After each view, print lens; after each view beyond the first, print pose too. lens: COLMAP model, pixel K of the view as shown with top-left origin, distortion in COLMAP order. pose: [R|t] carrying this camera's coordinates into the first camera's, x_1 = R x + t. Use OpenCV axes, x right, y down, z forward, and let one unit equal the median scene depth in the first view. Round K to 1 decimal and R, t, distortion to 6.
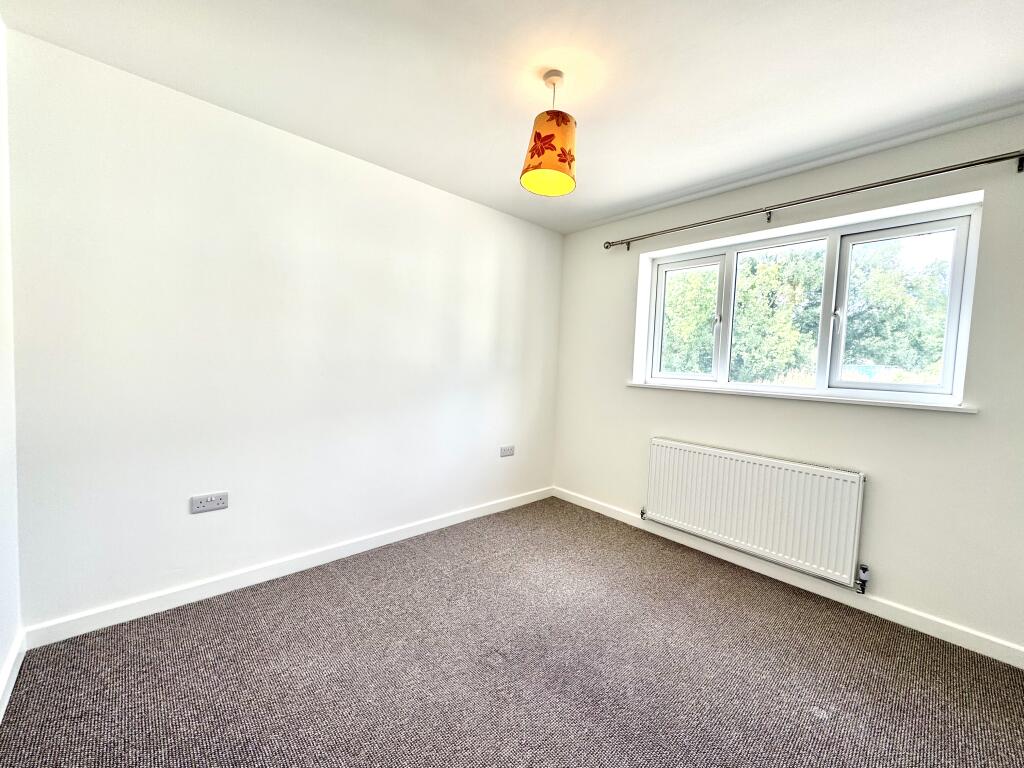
lens RADIAL K [[411.0, 0, 505.3], [0, 411.0, 384.7], [0, 0, 1]] dist [0.003601, -0.000511]
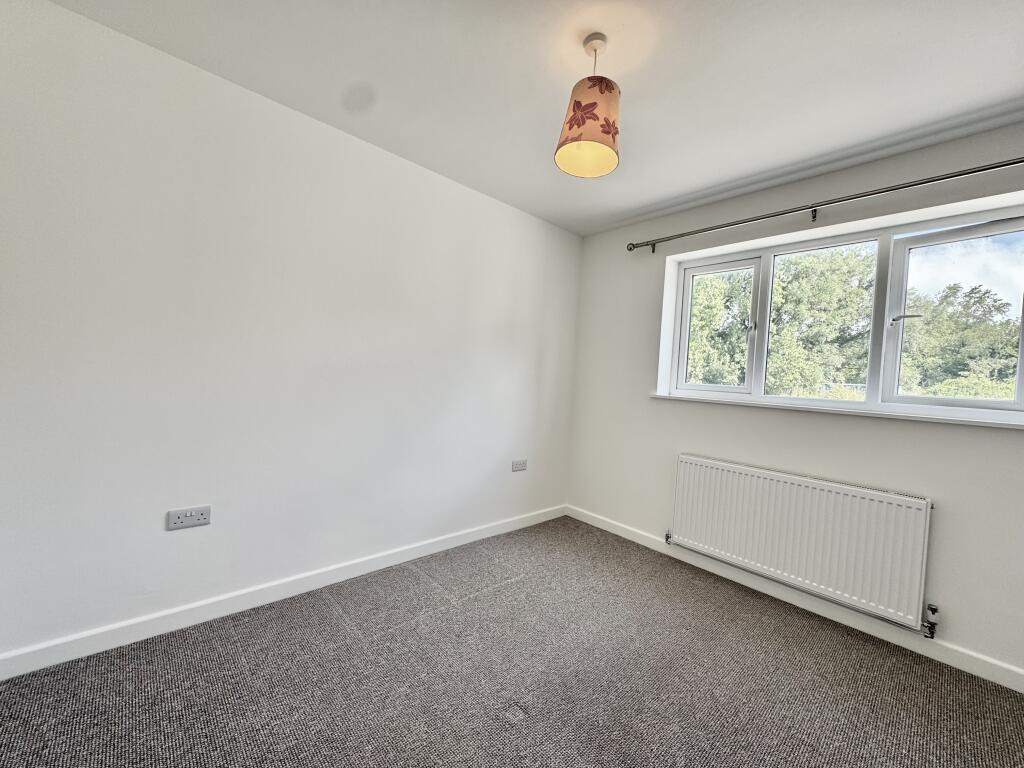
lens RADIAL K [[411.0, 0, 505.0], [0, 411.0, 383.8], [0, 0, 1]] dist [0.003601, -0.000511]
pose [[0.999798, 0.020063, -0.001519, -0.045160], [-0.020104, 0.999209, -0.034323, 0.015974], [0.000829, 0.034346, 0.999410, 0.105418]]
